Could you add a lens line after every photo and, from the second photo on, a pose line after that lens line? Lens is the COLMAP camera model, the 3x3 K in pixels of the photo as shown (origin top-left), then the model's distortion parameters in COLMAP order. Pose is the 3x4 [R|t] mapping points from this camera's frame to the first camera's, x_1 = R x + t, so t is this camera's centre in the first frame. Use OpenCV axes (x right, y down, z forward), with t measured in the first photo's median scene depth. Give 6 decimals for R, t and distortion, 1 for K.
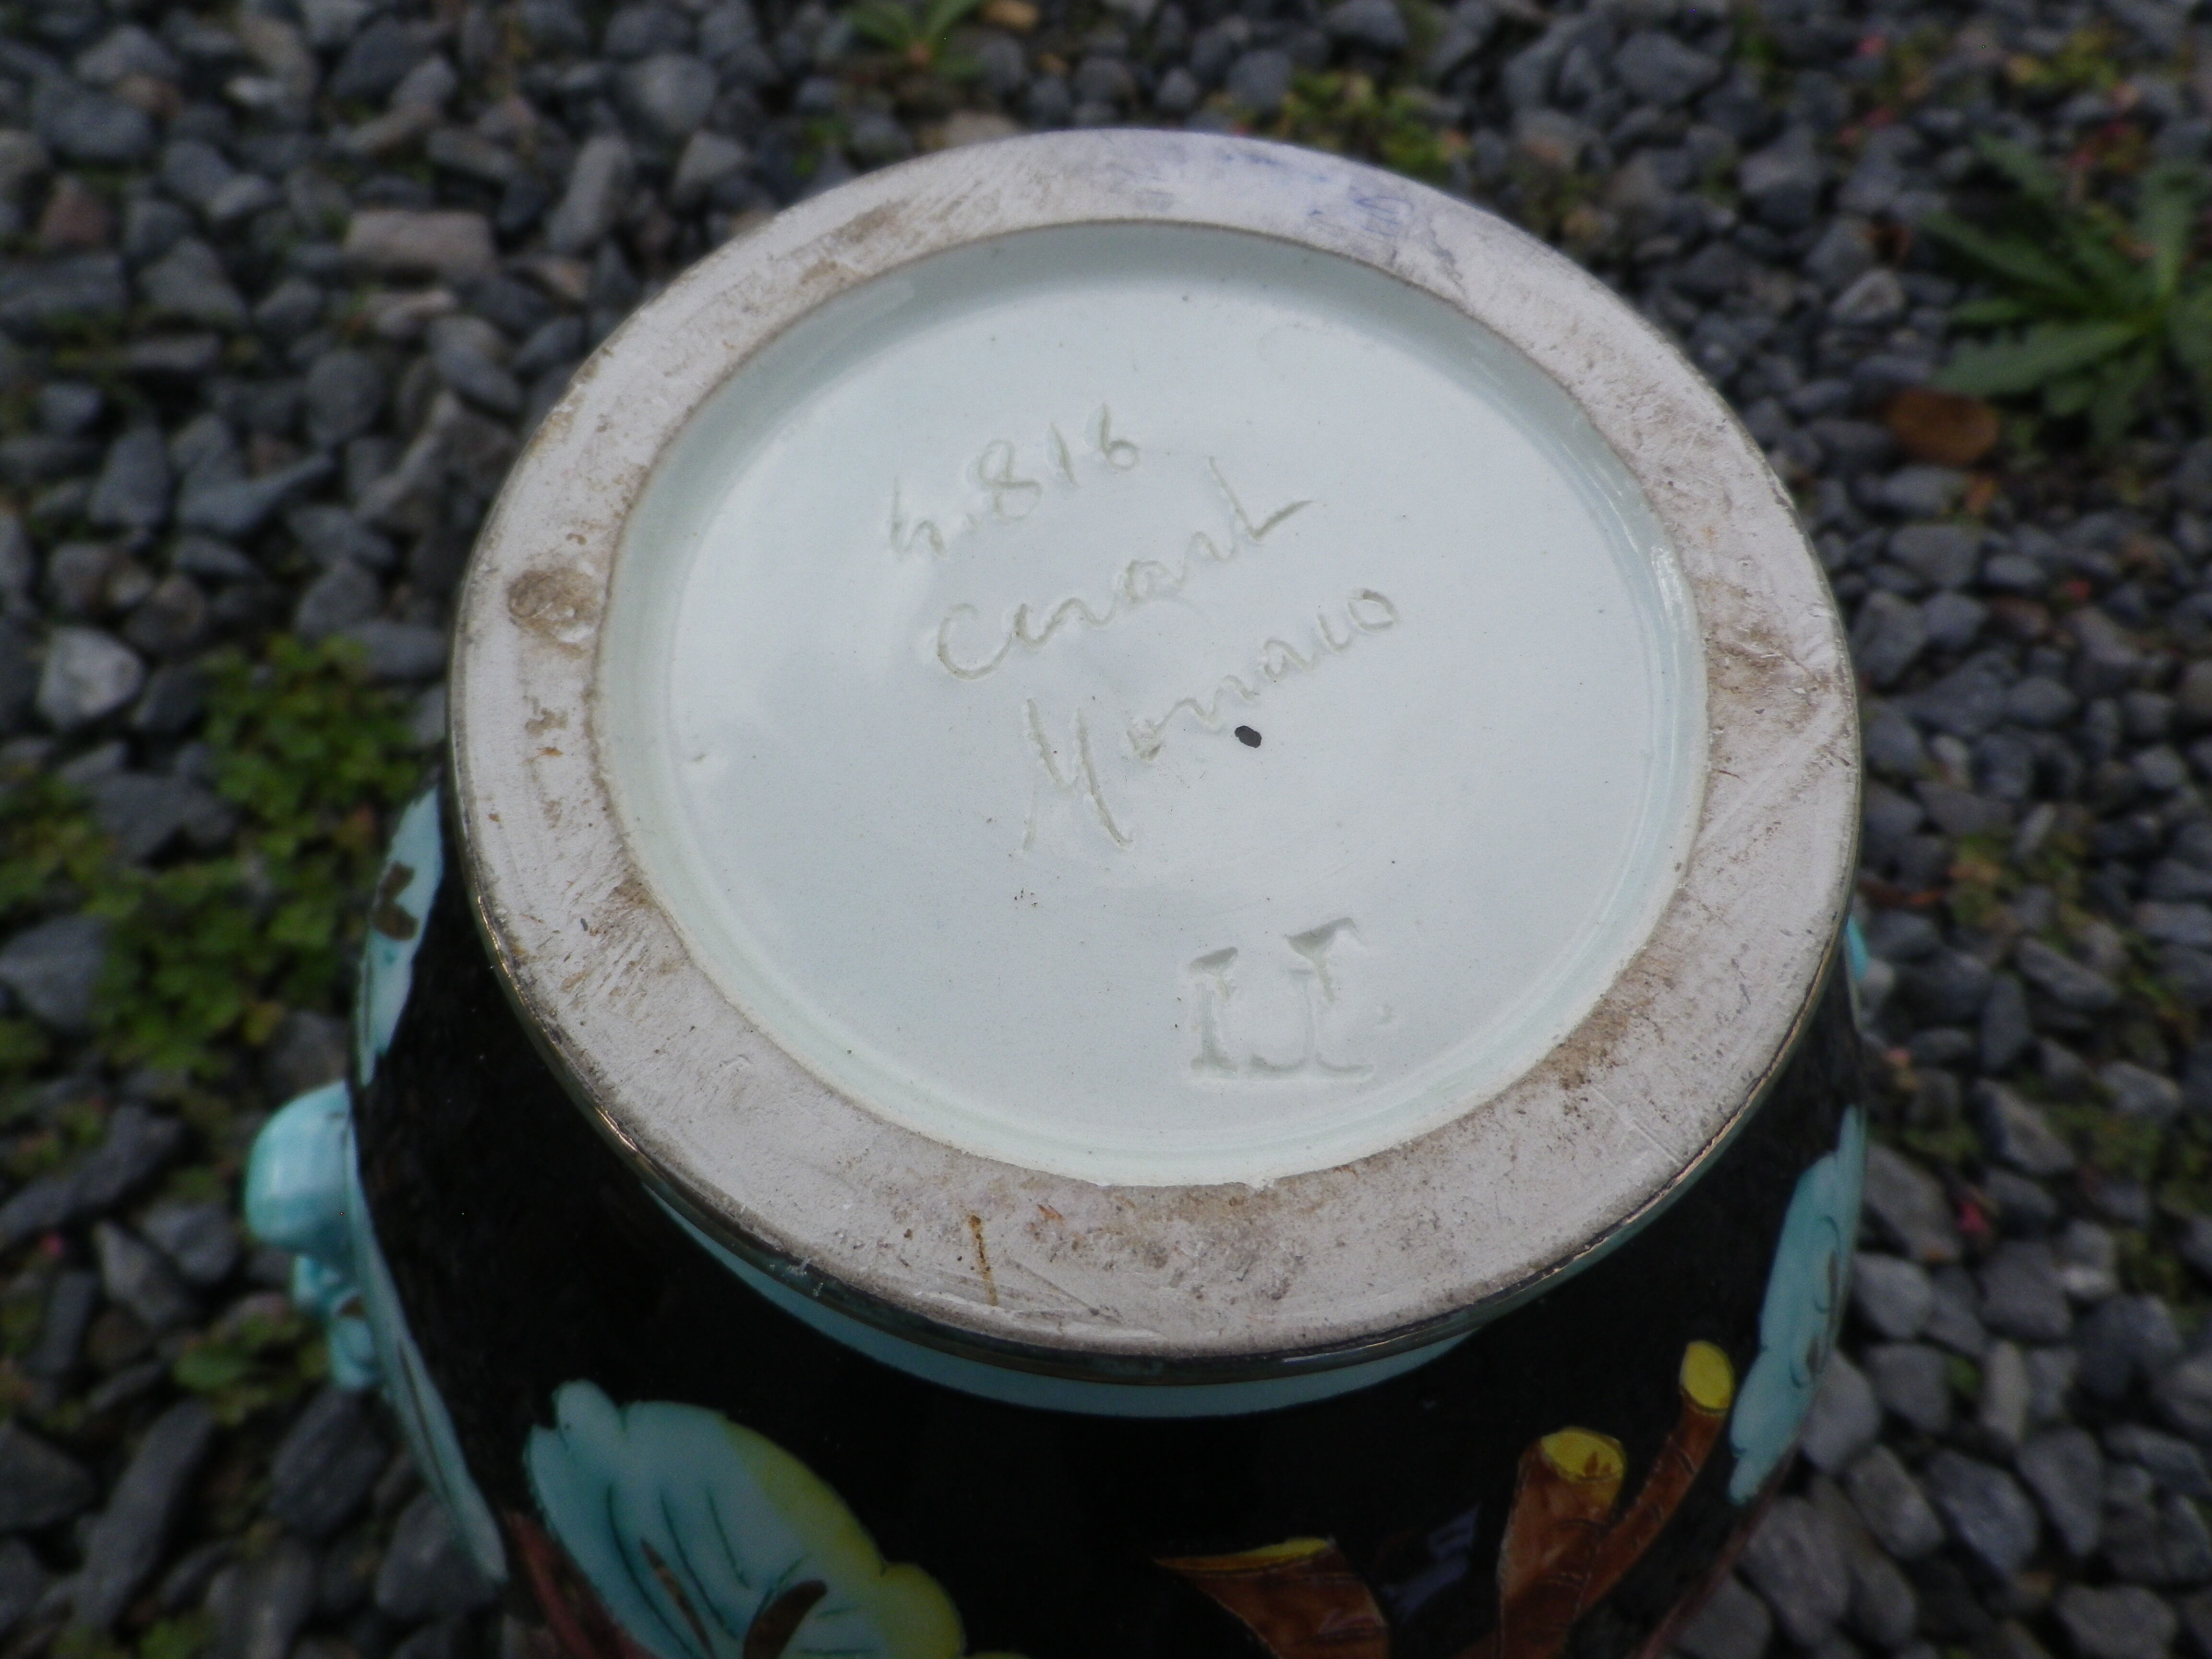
lens RADIAL K [[1657.1, 0, 1106.5], [0, 1657.1, 825.3], [0, 0, 1]] dist [0.017485, -0.016404]
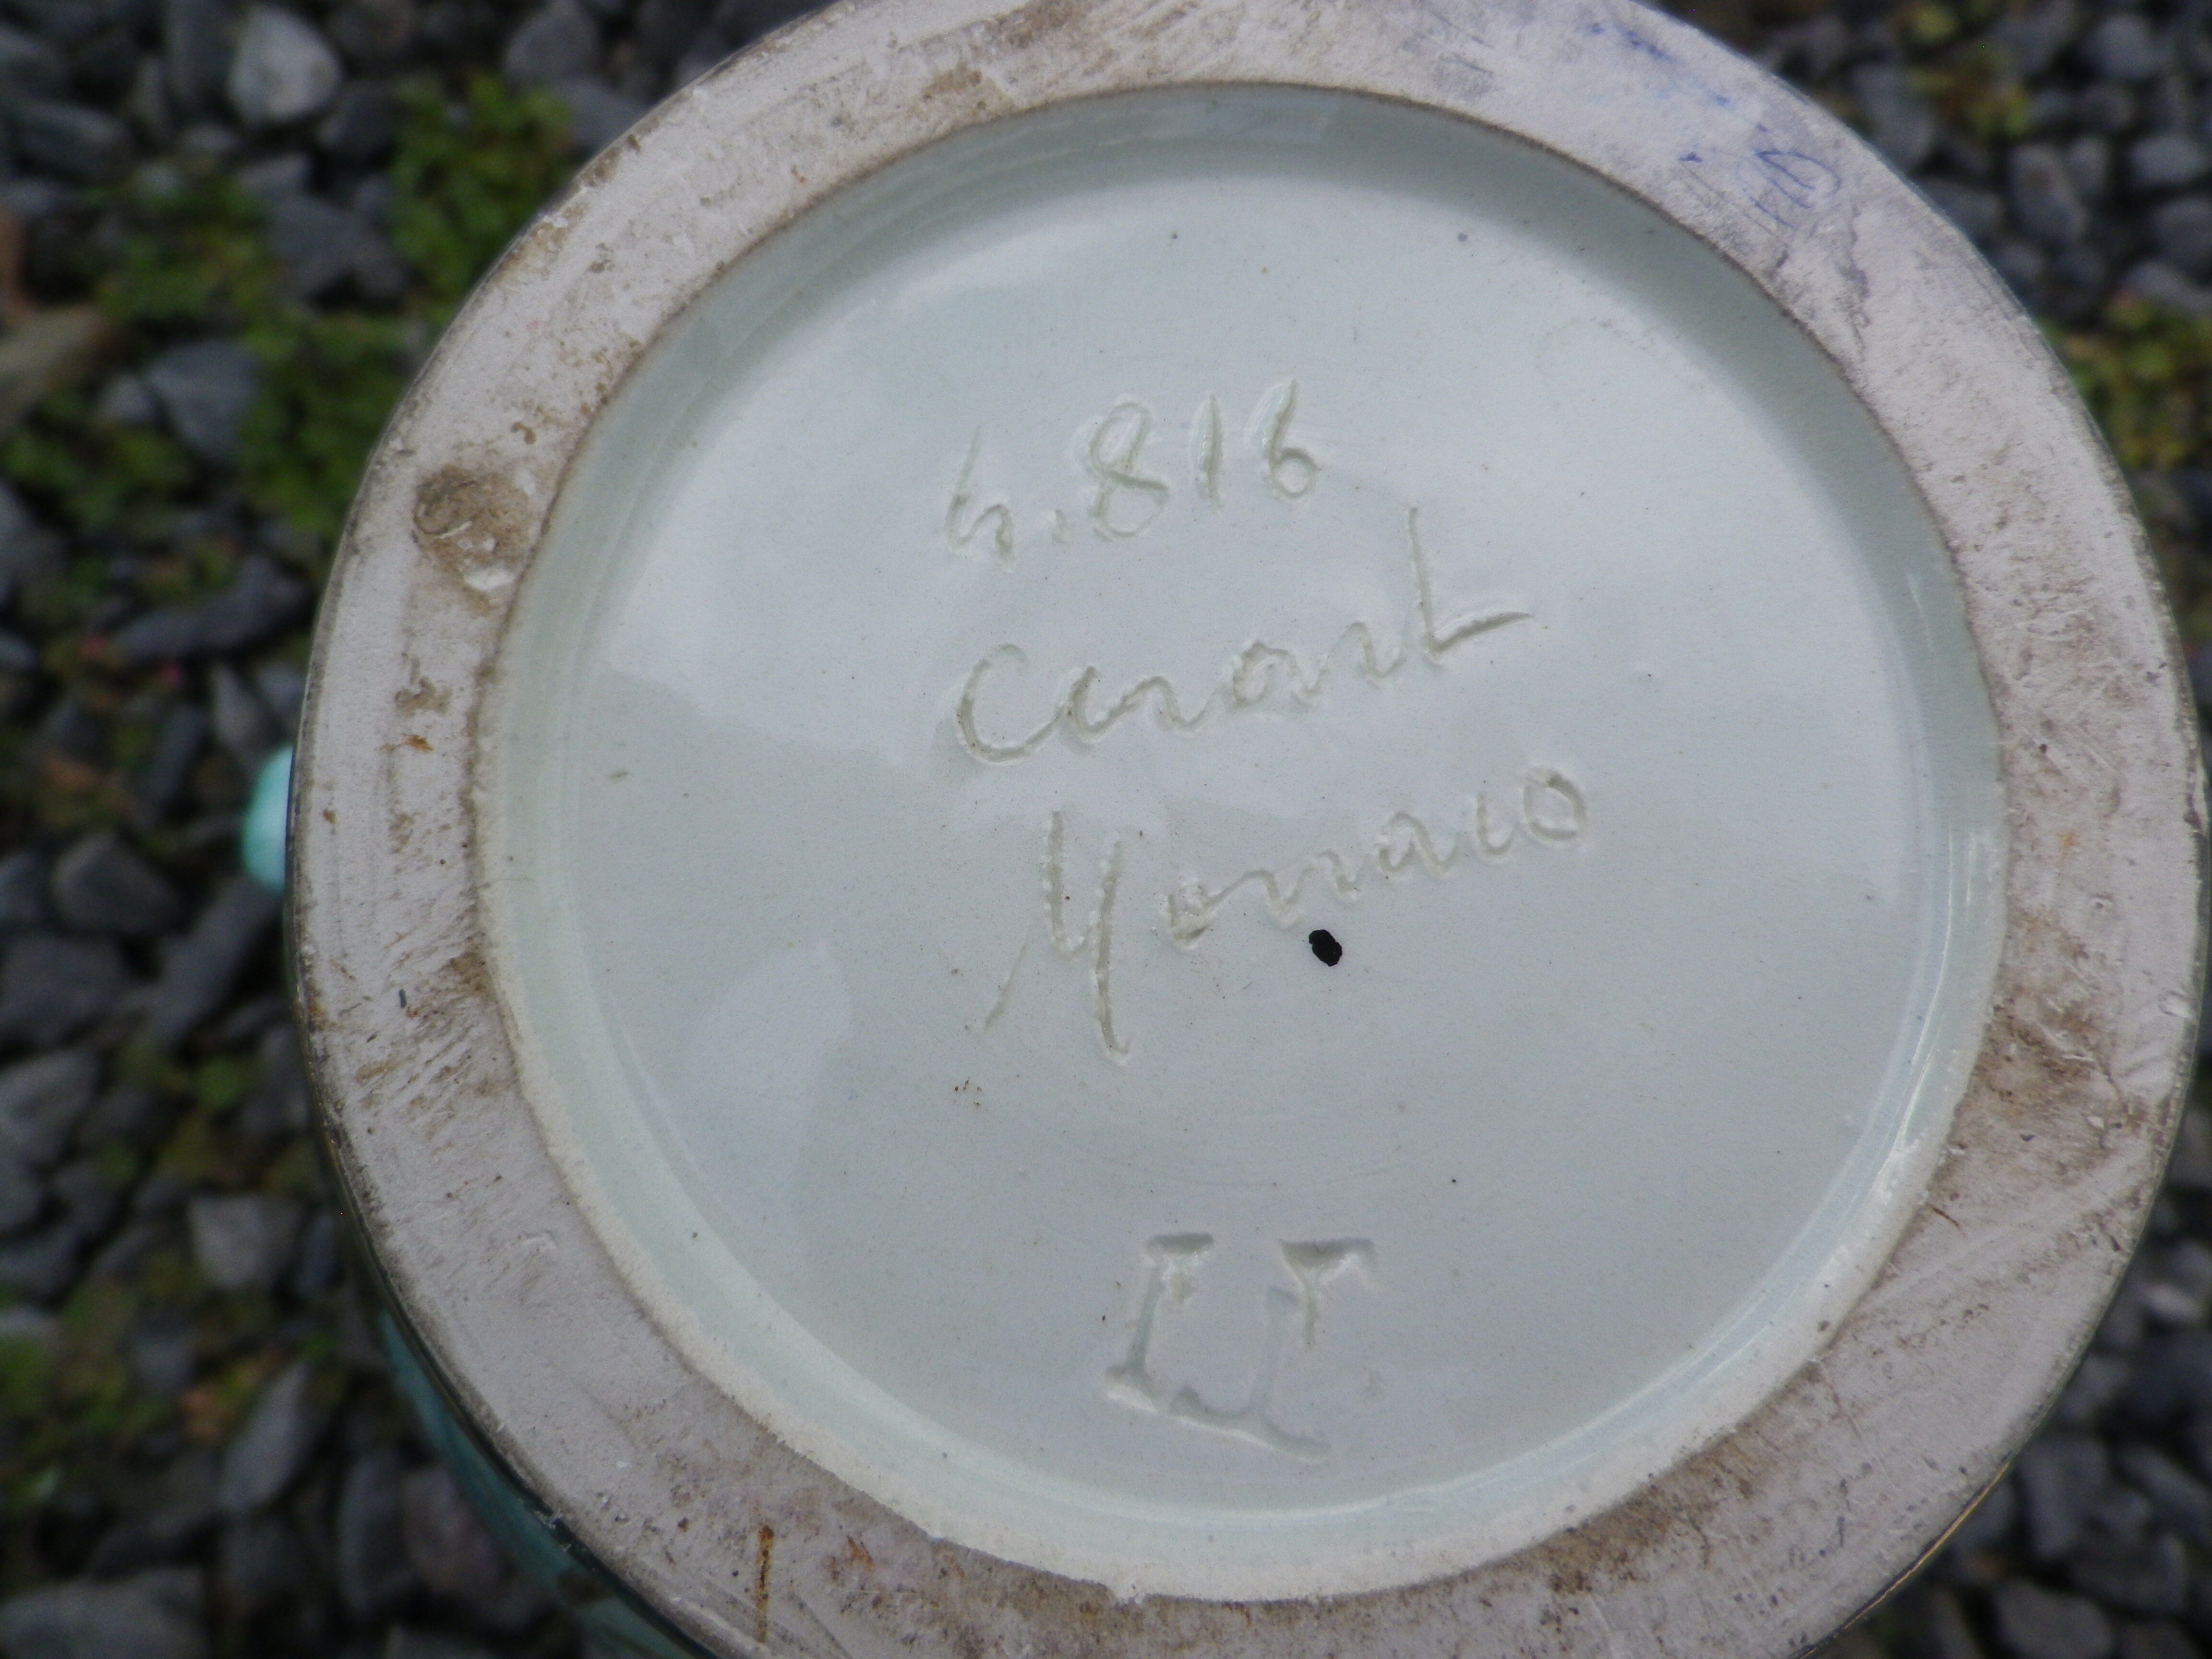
lens RADIAL K [[1657.1, 0, 1106.9], [0, 1657.1, 836.7], [0, 0, 1]] dist [0.017485, -0.016404]
pose [[0.954990, 0.287579, -0.072748, 0.029592], [-0.255358, 0.921786, 0.291724, -0.264323], [0.150951, -0.260017, 0.953732, 0.266829]]
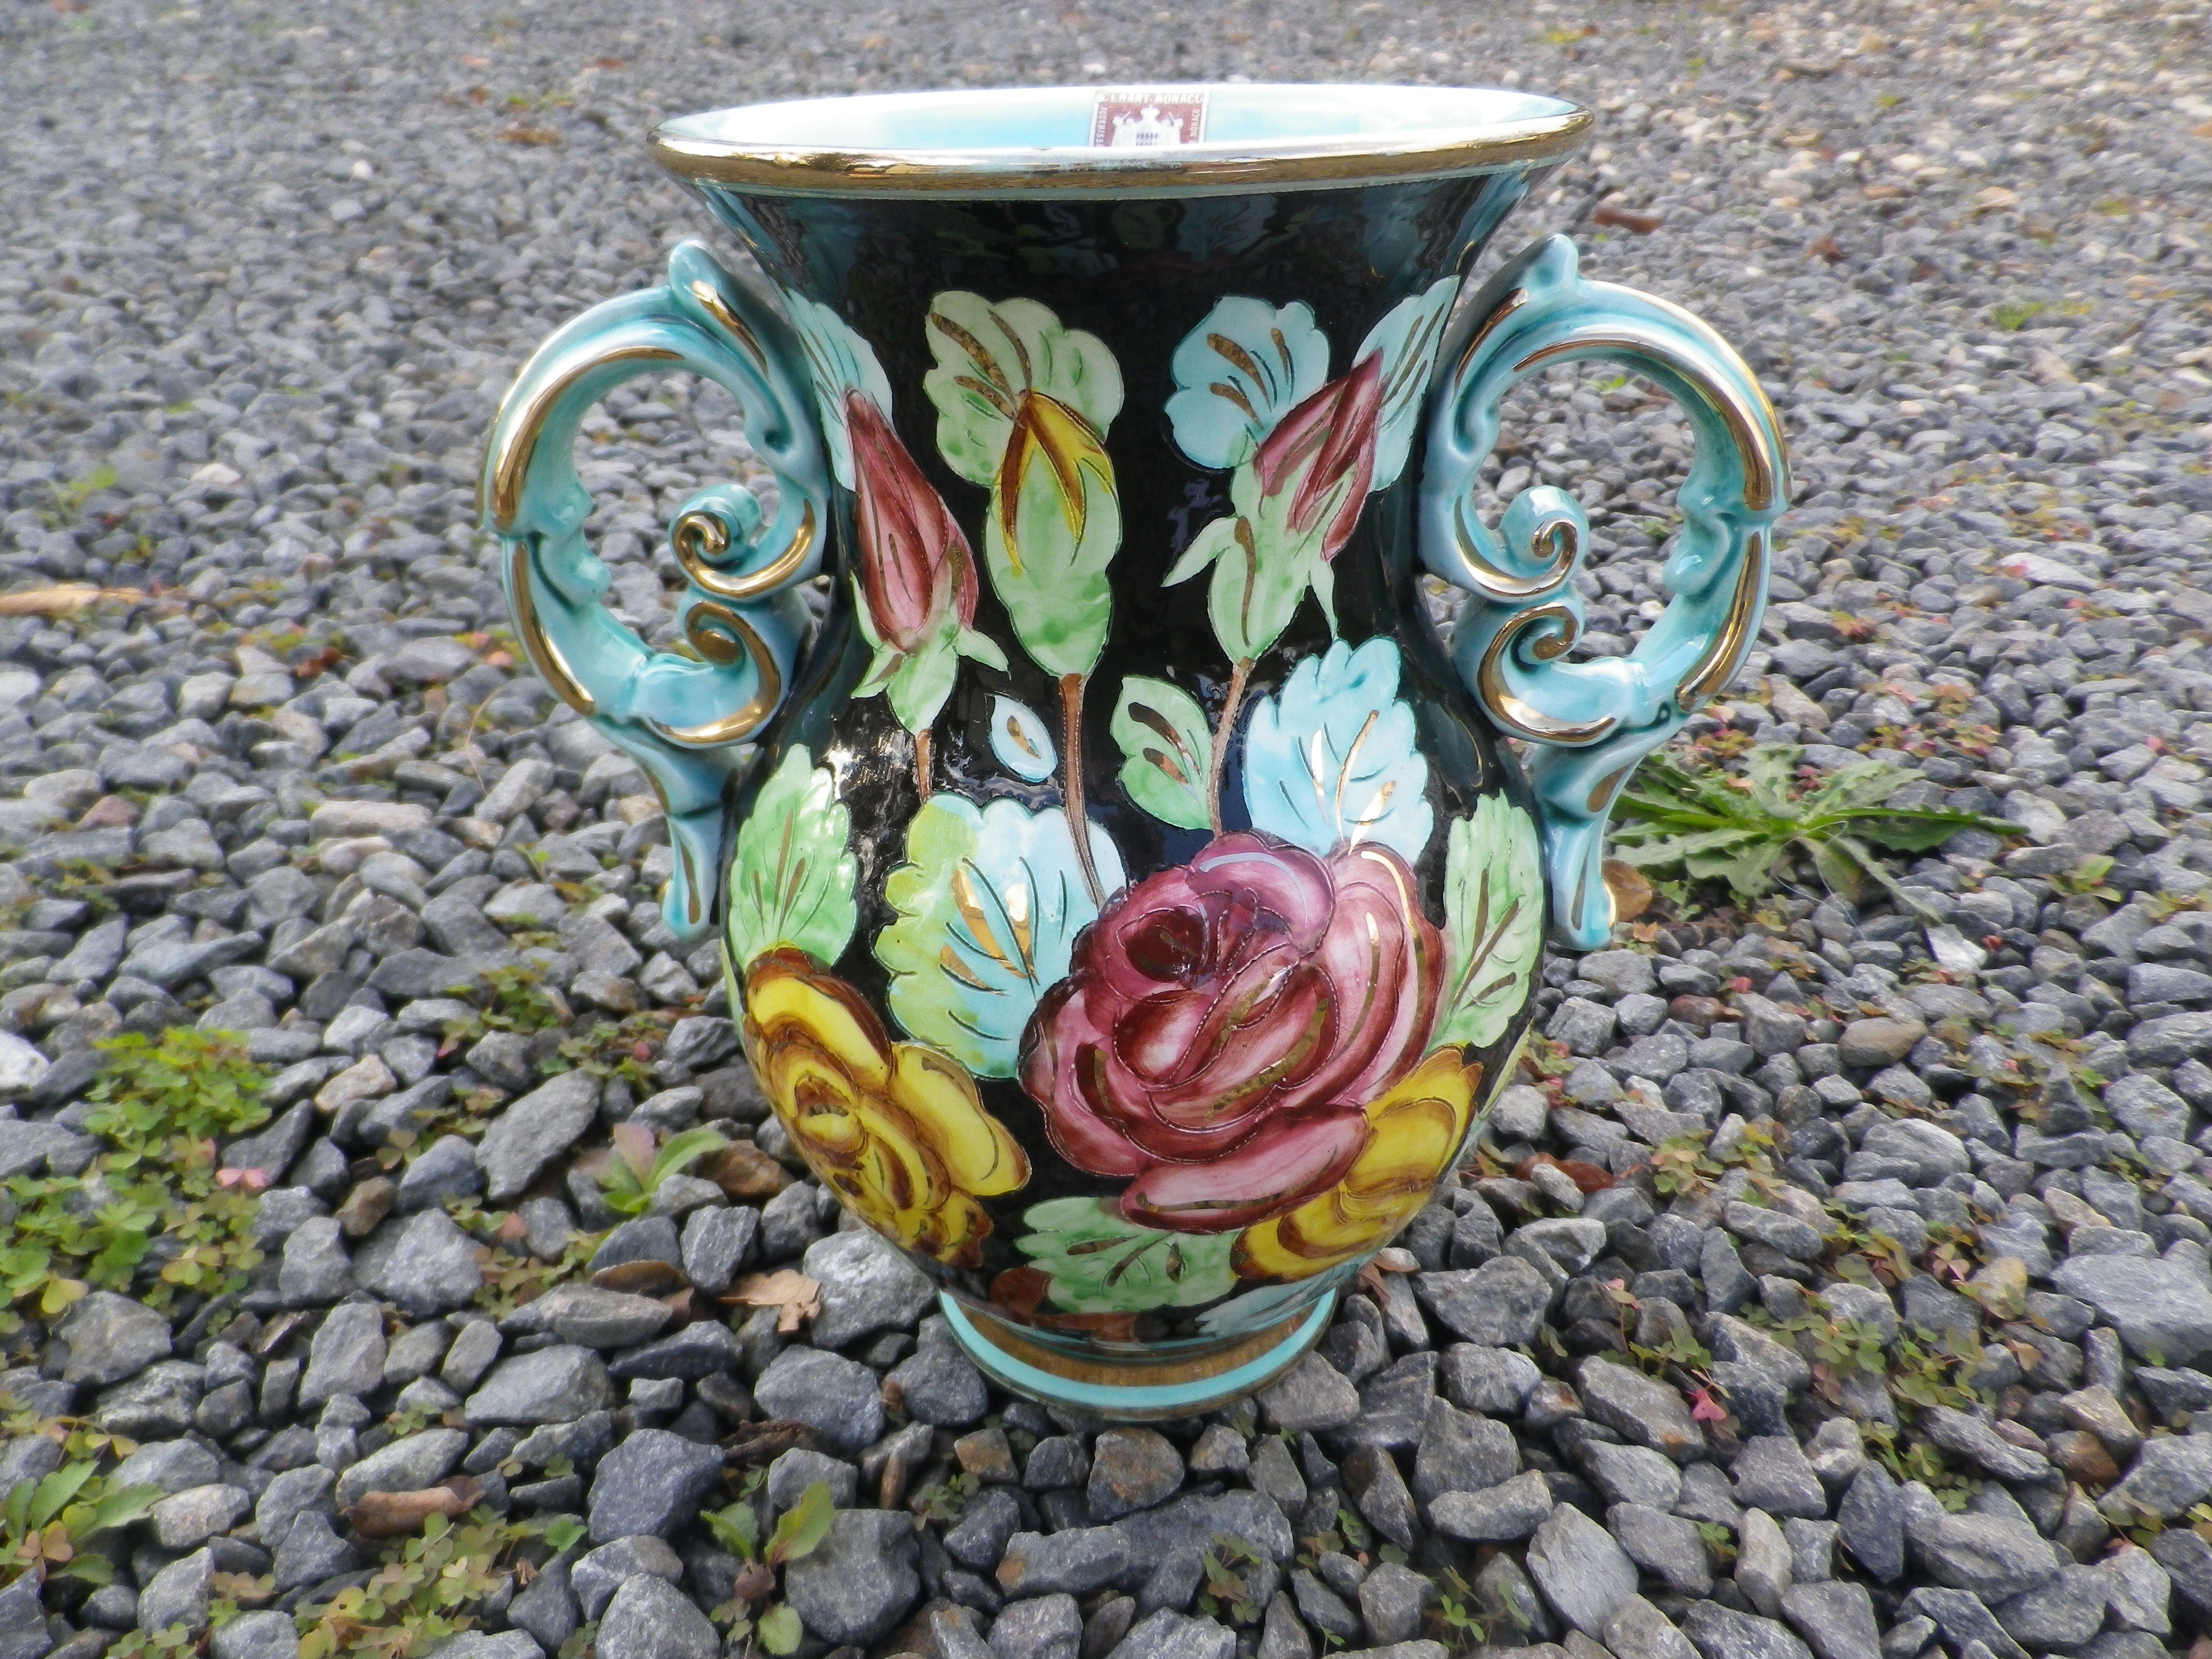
lens RADIAL K [[1657.1, 0, 1107.0], [0, 1657.1, 830.9], [0, 0, 1]] dist [0.017485, -0.016404]
pose [[0.998318, -0.057535, 0.007150, 0.513920], [0.051409, 0.821439, -0.567974, 1.511195], [0.026805, 0.567386, 0.823015, -0.106701]]
